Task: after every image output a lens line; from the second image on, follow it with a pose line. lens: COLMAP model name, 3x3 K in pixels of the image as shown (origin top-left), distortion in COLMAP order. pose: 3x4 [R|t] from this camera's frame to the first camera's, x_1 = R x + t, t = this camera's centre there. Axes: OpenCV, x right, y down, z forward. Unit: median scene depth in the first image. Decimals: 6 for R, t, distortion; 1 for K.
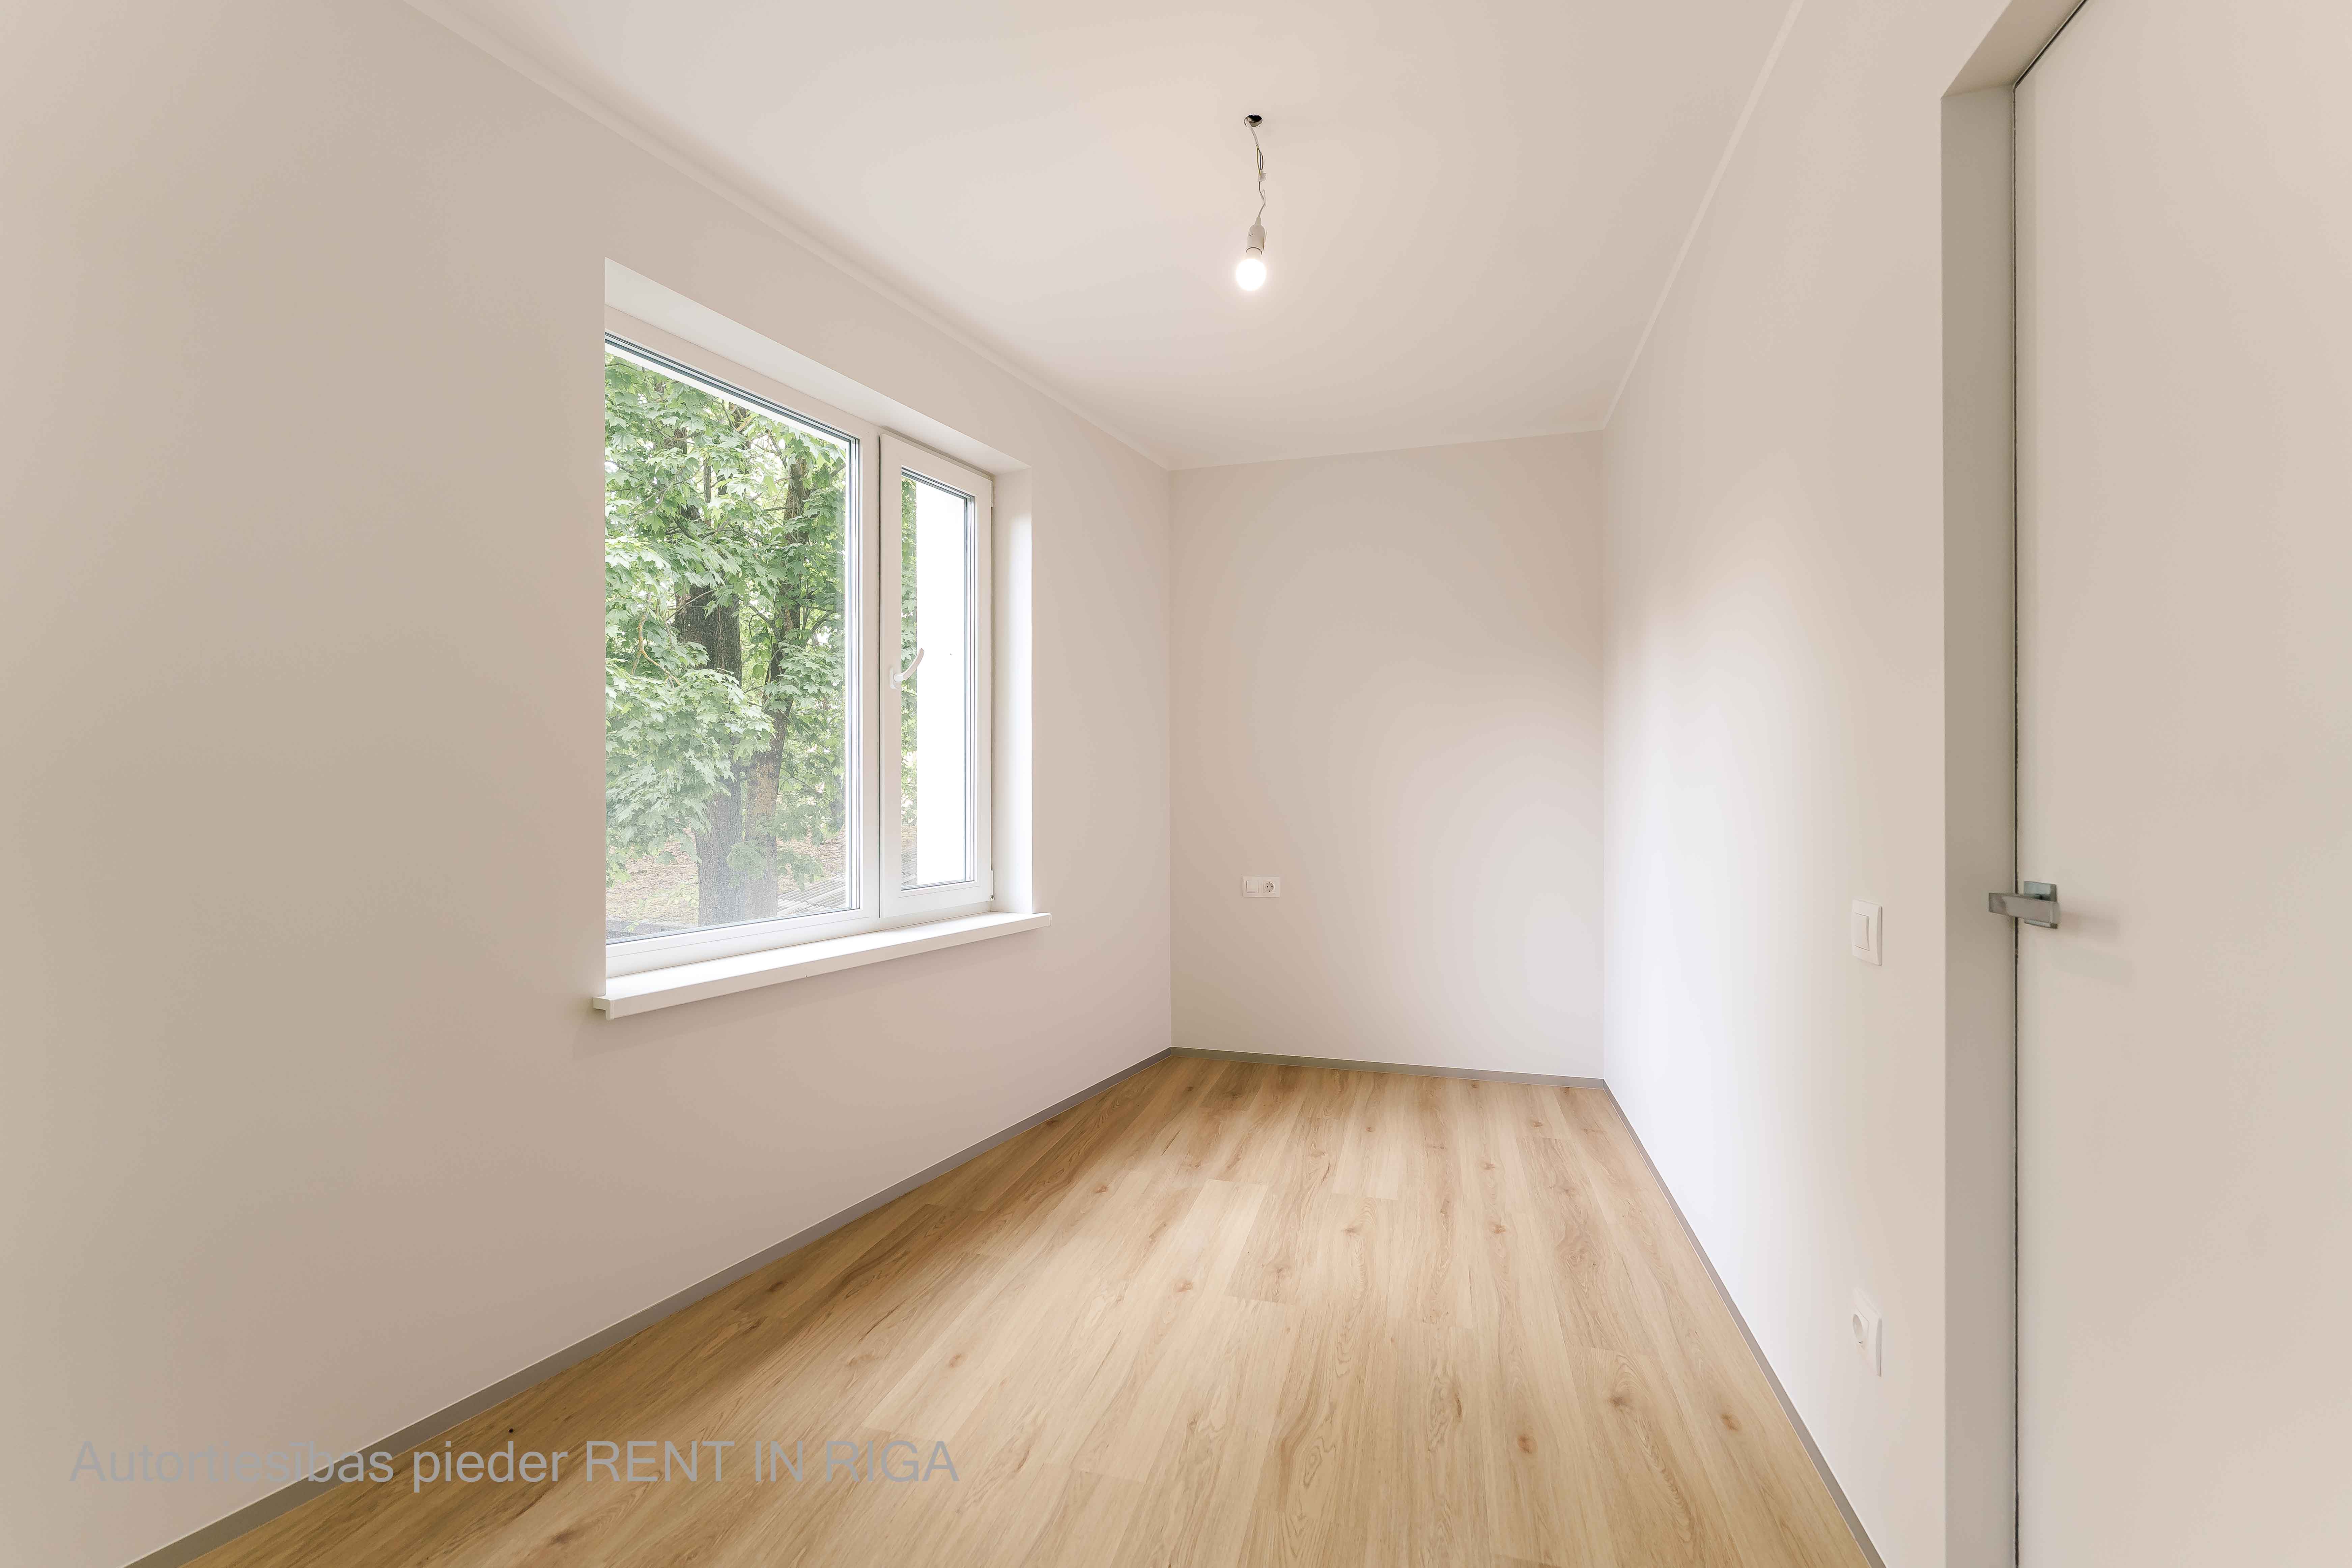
lens RADIAL K [[951.3, 0, 1168.1], [0, 951.3, 786.8], [0, 0, 1]] dist [-0.000783, 0.000022]
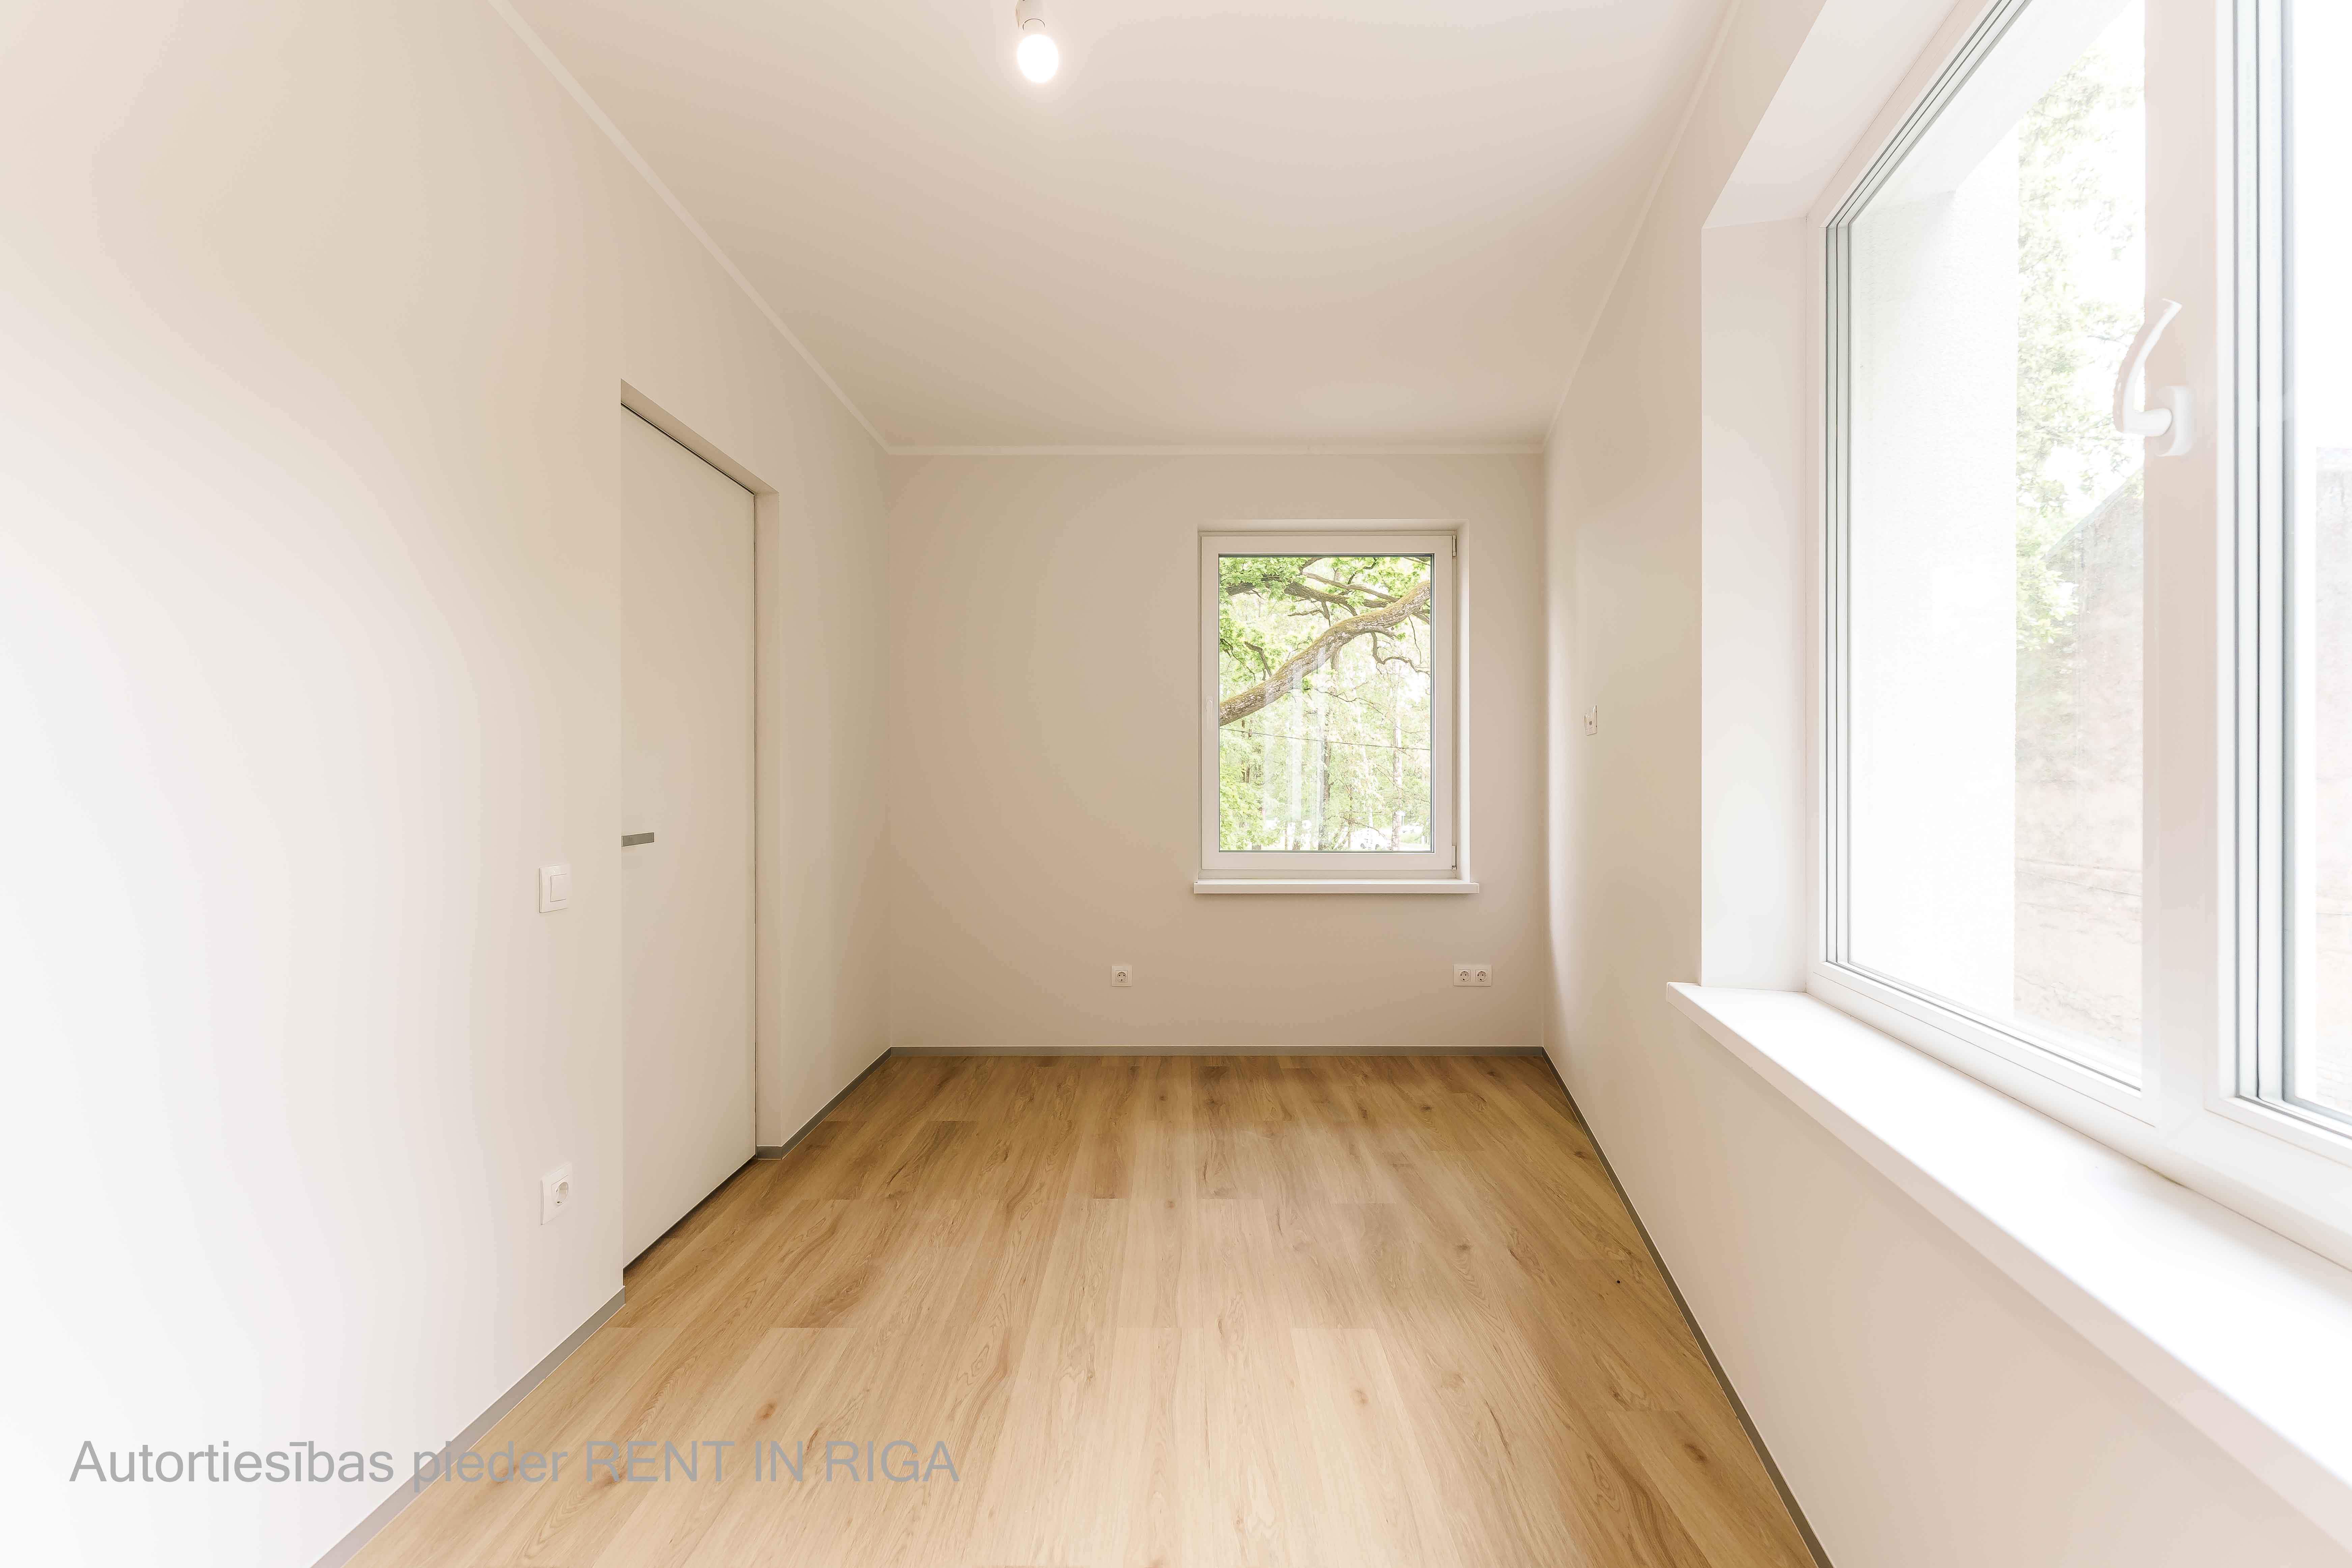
lens RADIAL K [[951.4, 0, 1168.1], [0, 951.4, 786.8], [0, 0, 1]] dist [-0.000783, 0.000022]
pose [[-0.965814, 0.002630, -0.259221, 0.211555], [0.003114, 0.999994, -0.001458, 0.015632], [0.259216, -0.002215, -0.965817, 2.015066]]
